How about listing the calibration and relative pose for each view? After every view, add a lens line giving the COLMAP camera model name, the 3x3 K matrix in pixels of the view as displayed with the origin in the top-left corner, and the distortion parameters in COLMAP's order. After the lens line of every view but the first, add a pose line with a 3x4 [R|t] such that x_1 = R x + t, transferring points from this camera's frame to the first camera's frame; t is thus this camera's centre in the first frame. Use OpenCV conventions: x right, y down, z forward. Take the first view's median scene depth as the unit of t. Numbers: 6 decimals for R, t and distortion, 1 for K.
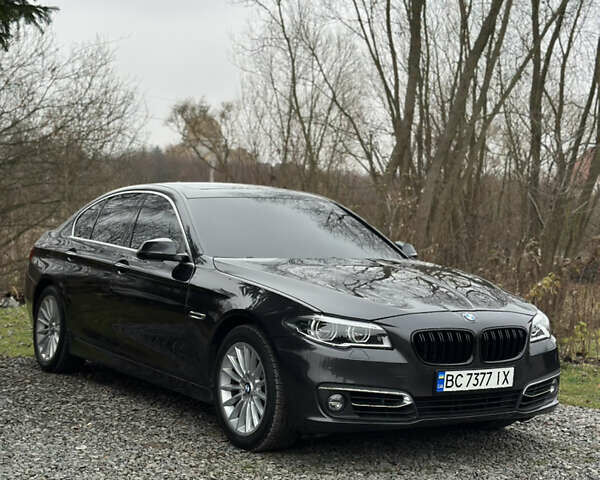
lens RADIAL K [[1153.8, 0, 300.0], [0, 1153.8, 240.0], [0, 0, 1]] dist [0.179747, 0.112120]
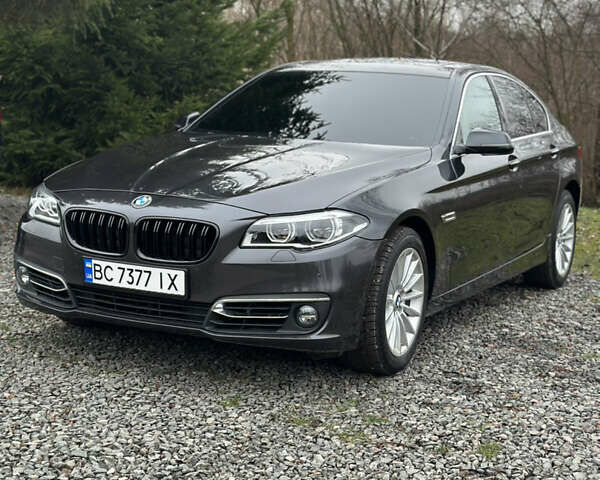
lens RADIAL K [[1153.8, 0, 300.0], [0, 1153.8, 240.0], [0, 0, 1]] dist [0.179747, 0.112120]
pose [[0.488424, 0.100470, -0.866803, 0.922888], [-0.055062, 0.994918, 0.084294, 0.019116], [0.870868, 0.006556, 0.491474, 0.707185]]
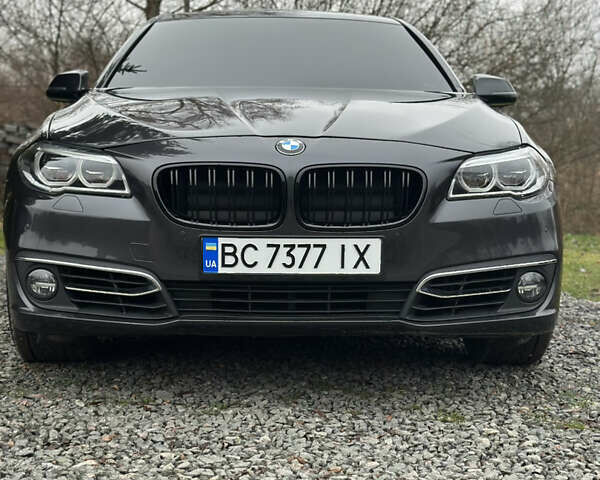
lens RADIAL K [[1153.8, 0, 300.0], [0, 1153.8, 240.0], [0, 0, 1]] dist [0.179747, 0.112120]
pose [[0.853051, 0.014338, -0.521631, 0.448732], [0.002537, 0.999497, 0.031623, 0.095519], [0.521822, -0.028299, 0.852585, 0.533270]]
